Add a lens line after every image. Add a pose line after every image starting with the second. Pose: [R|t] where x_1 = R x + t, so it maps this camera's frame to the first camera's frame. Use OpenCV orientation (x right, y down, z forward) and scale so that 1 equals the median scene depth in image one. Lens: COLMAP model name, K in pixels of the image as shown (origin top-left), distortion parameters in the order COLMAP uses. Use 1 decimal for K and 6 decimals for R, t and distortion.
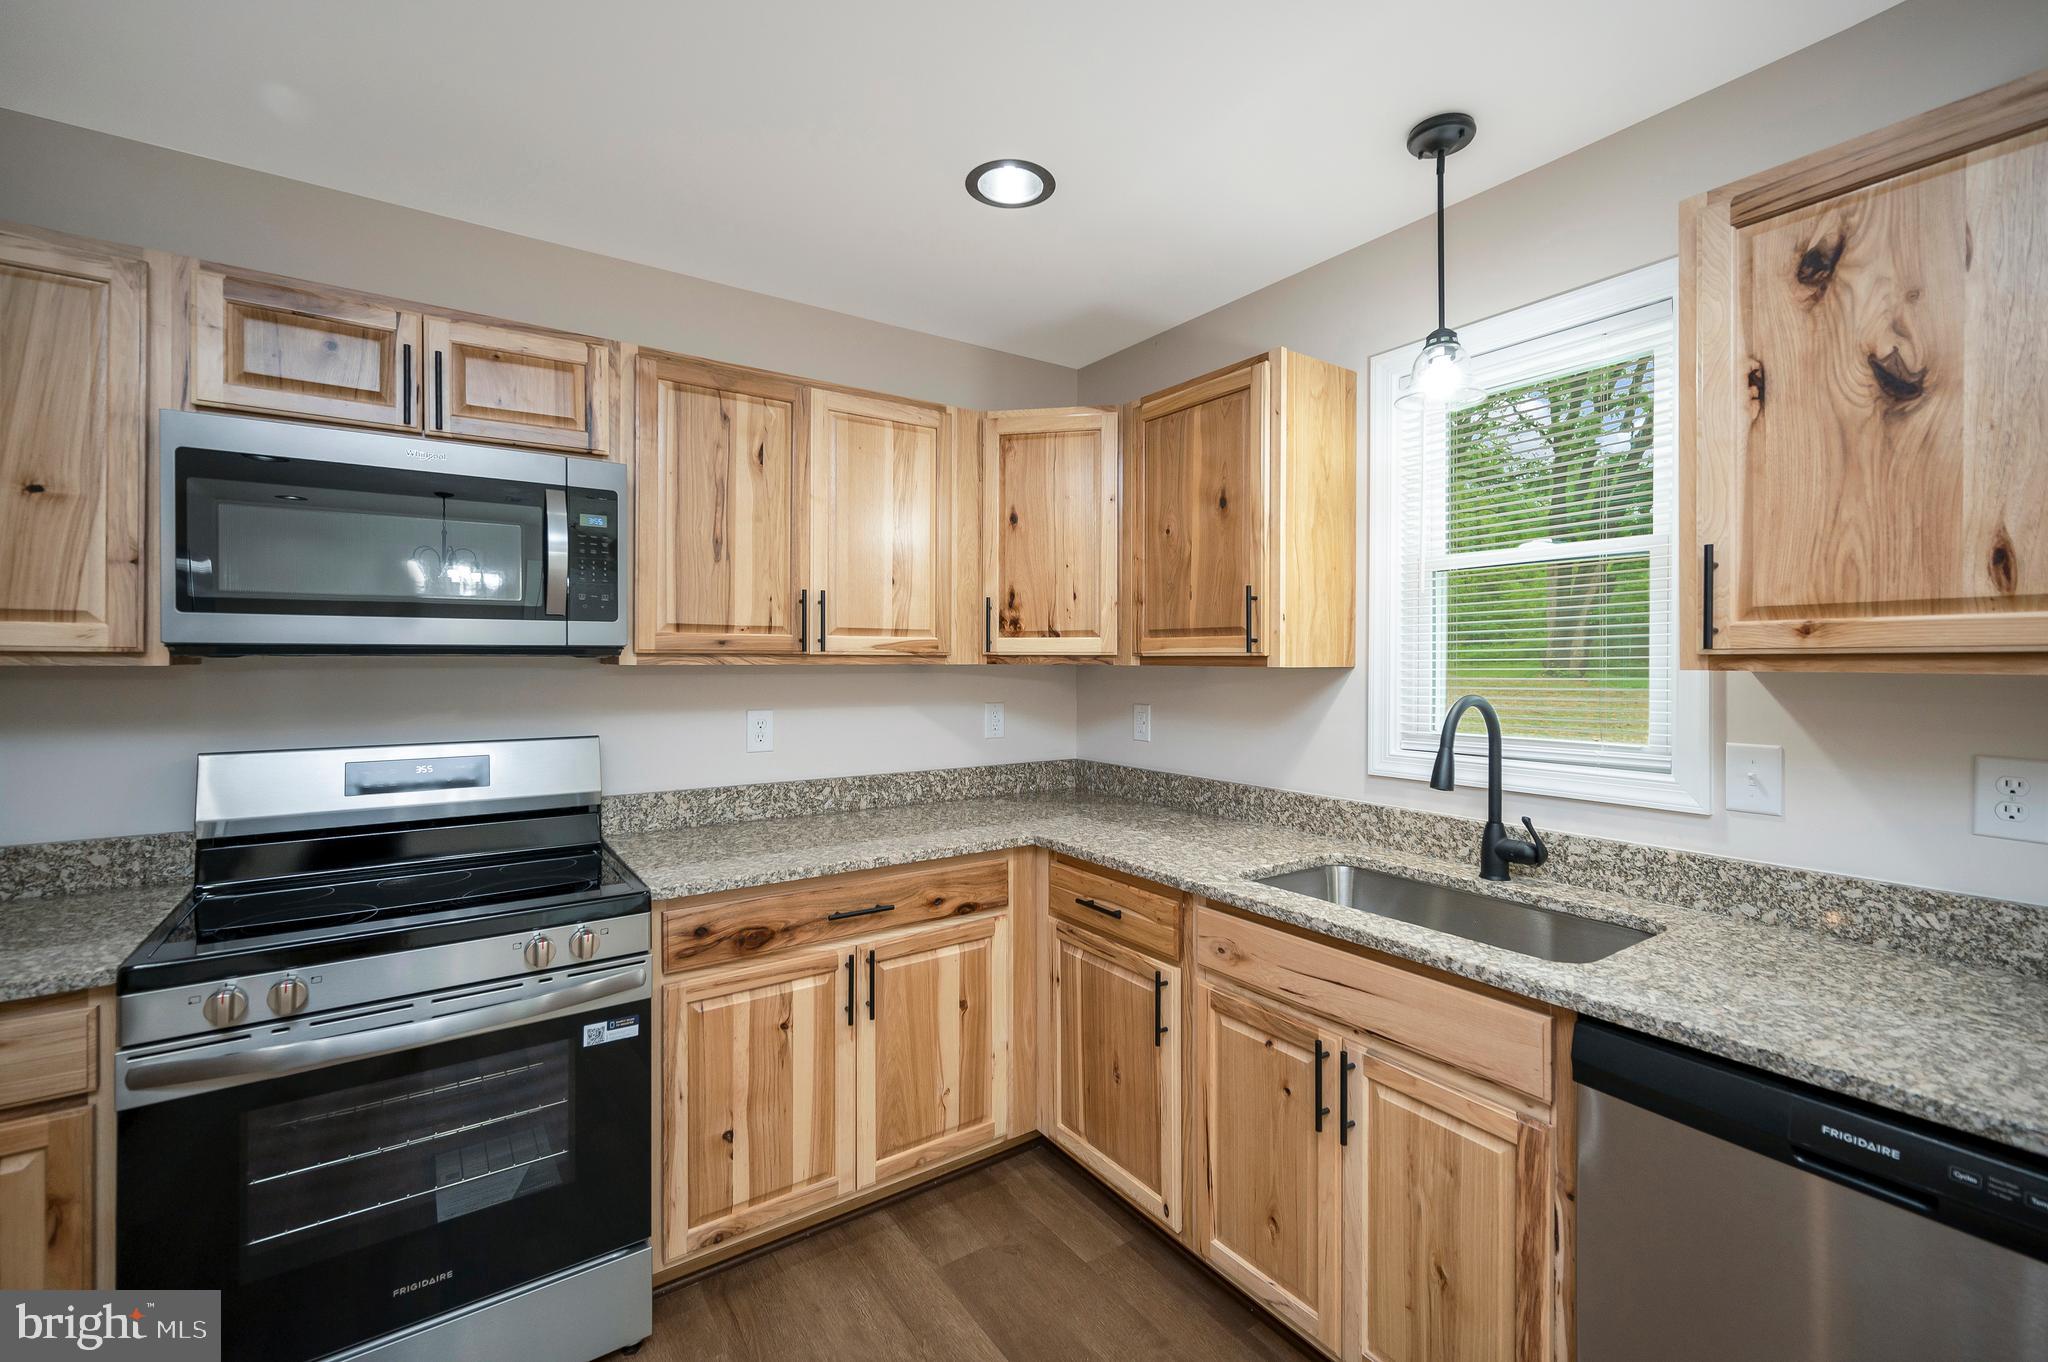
lens RADIAL K [[845.7, 0, 1011.3], [0, 845.7, 656.3], [0, 0, 1]] dist [-0.000790, 0.000814]
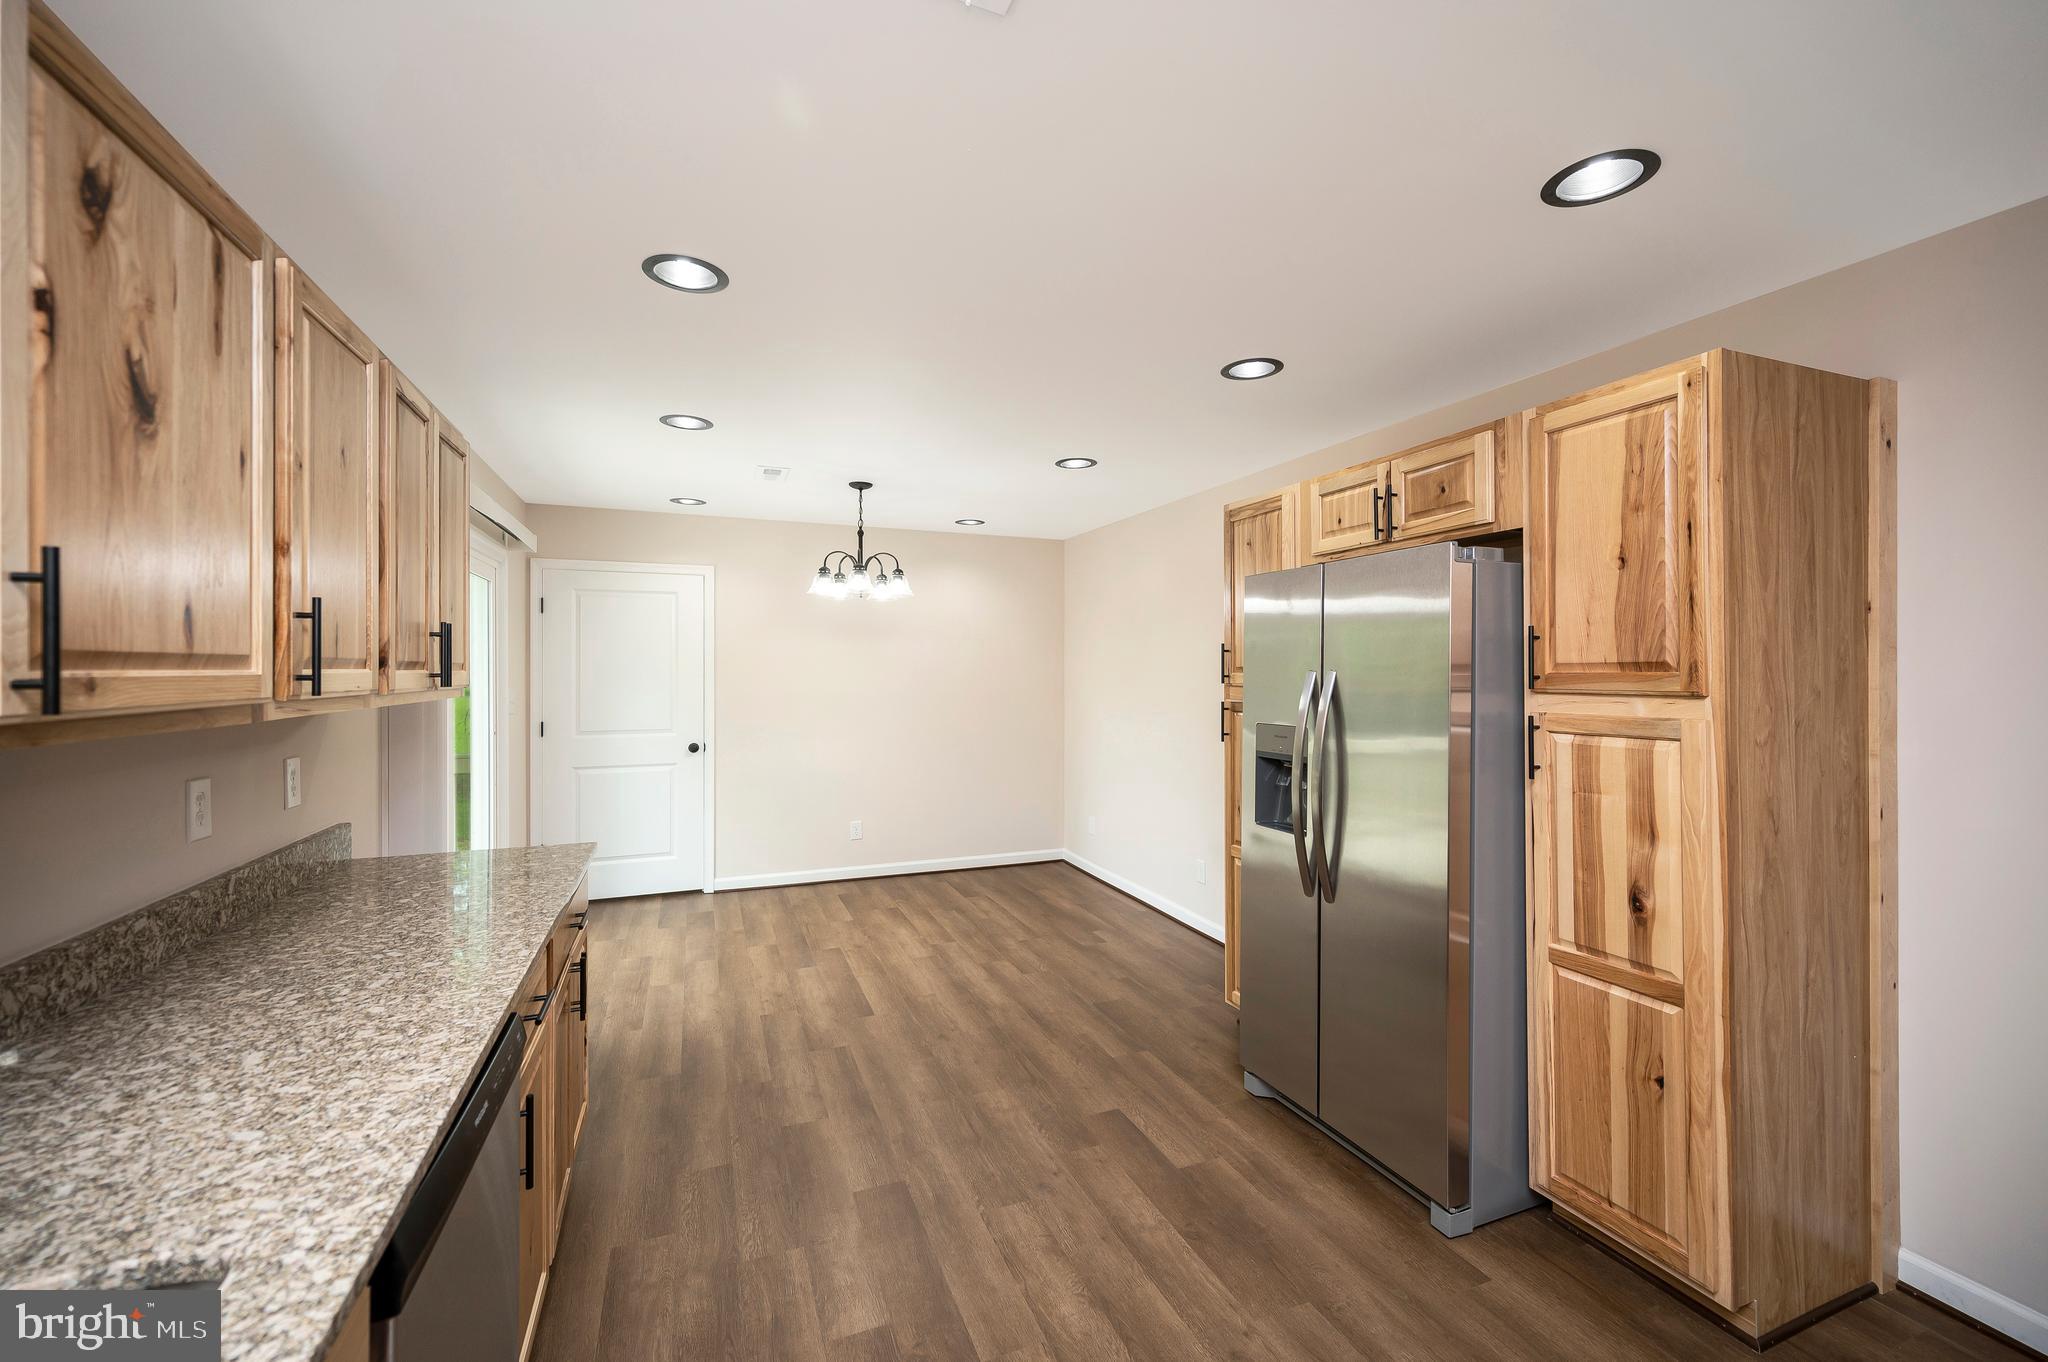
lens RADIAL K [[845.7, 0, 1035.3], [0, 845.7, 677.3], [0, 0, 1]] dist [-0.000790, 0.000814]
pose [[-0.975684, -0.002866, 0.219164, -0.011129], [-0.001524, 0.999979, 0.006293, -0.030809], [-0.219178, 0.005806, -0.975668, 1.051809]]
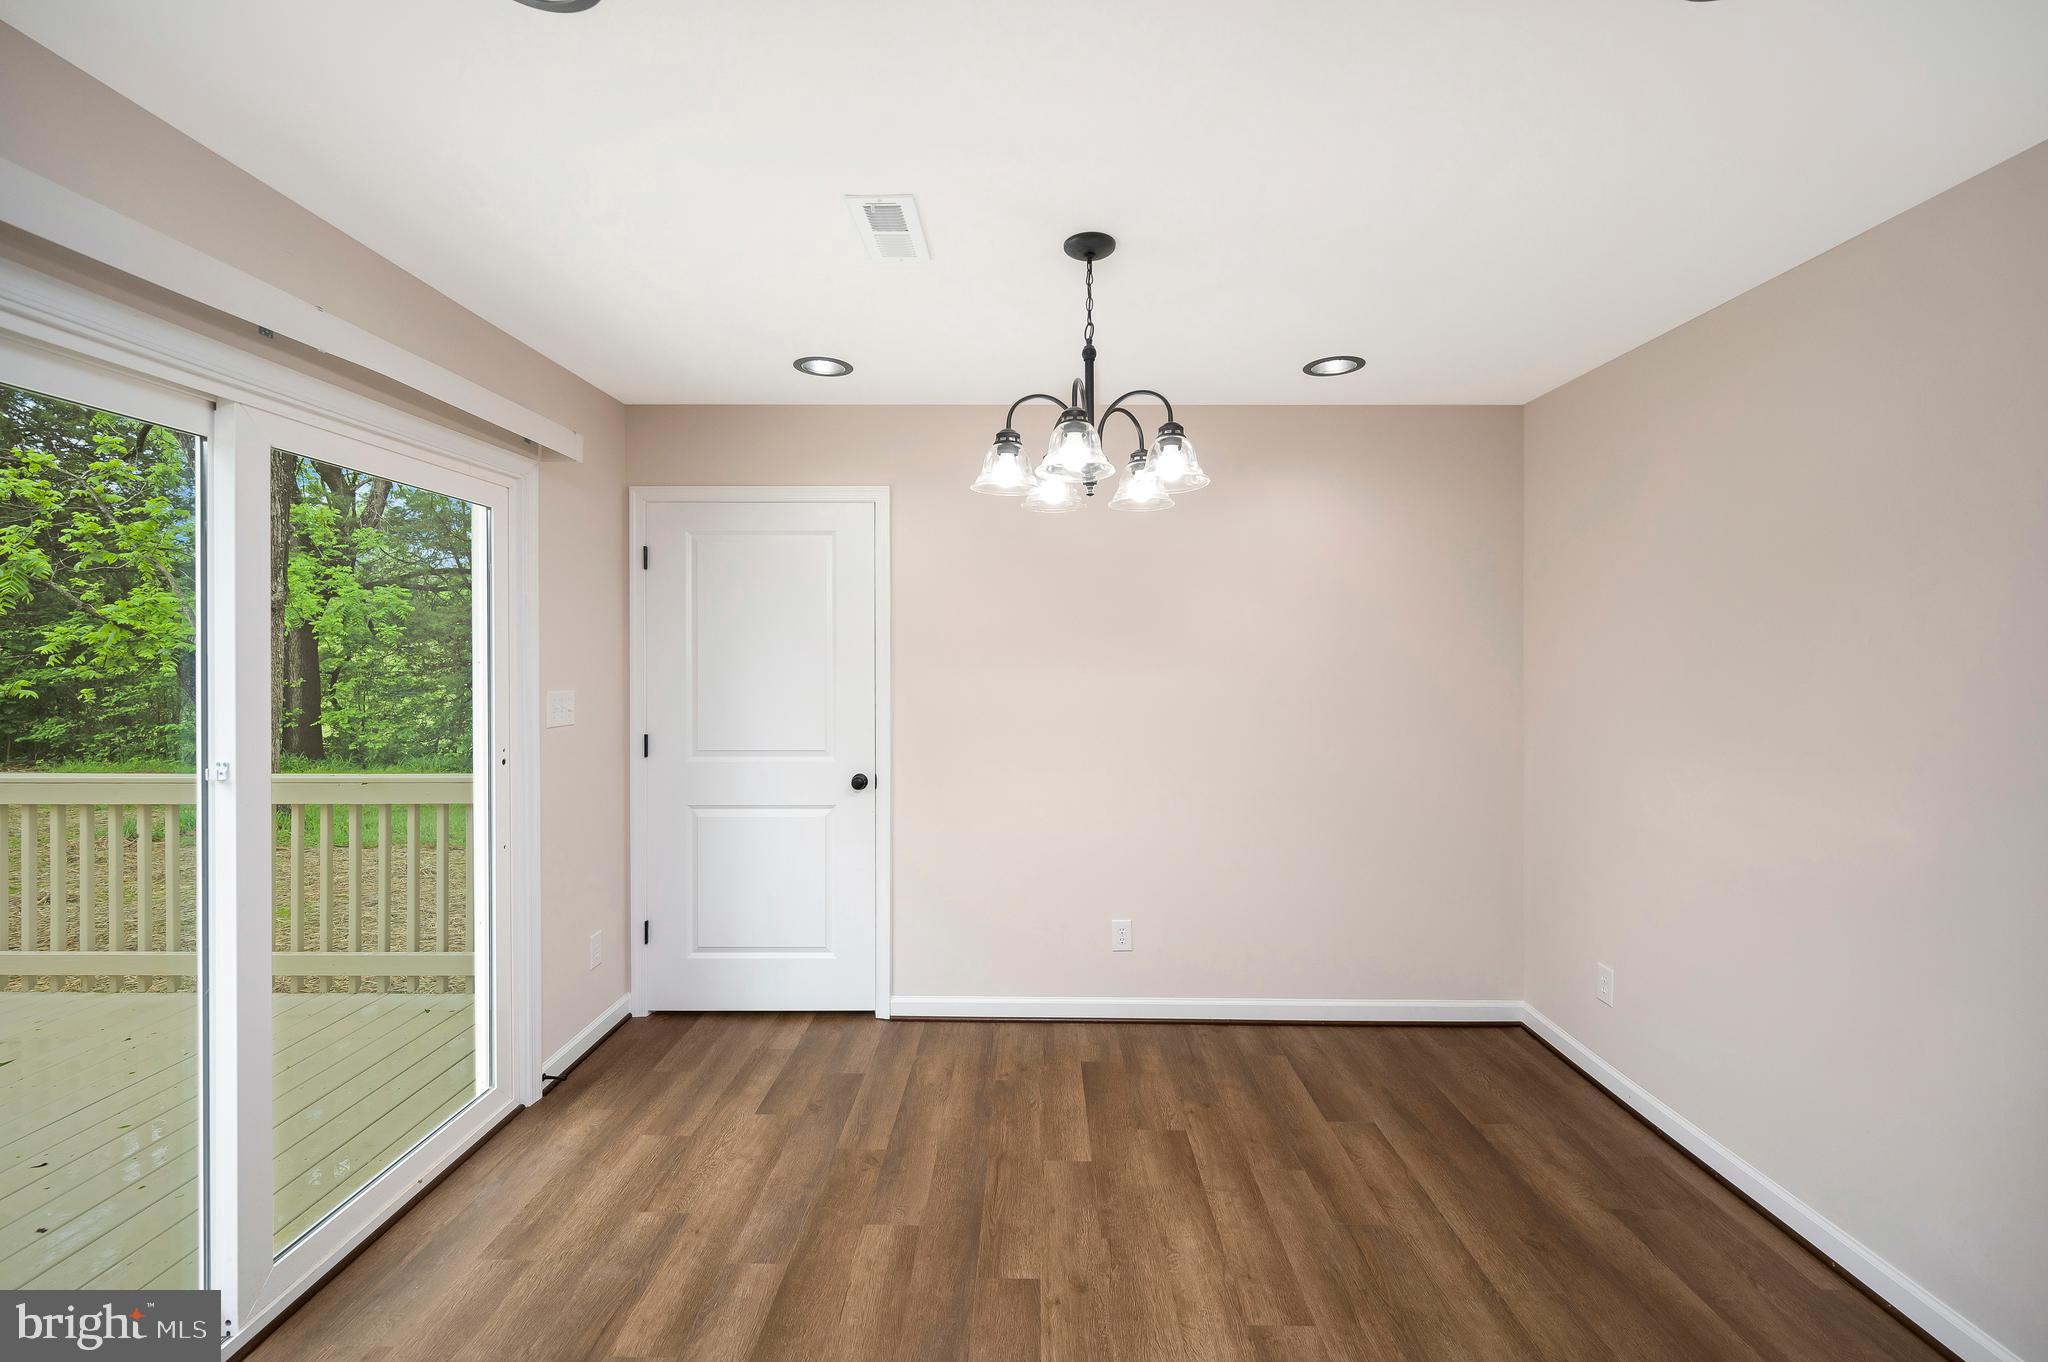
lens RADIAL K [[845.7, 0, 1003.4], [0, 845.7, 653.0], [0, 0, 1]] dist [-0.000790, 0.000814]
pose [[-0.802881, 0.001544, 0.596138, 0.464233], [-0.002367, 0.999981, -0.005778, -0.036797], [-0.596135, -0.006050, -0.802861, -0.307612]]
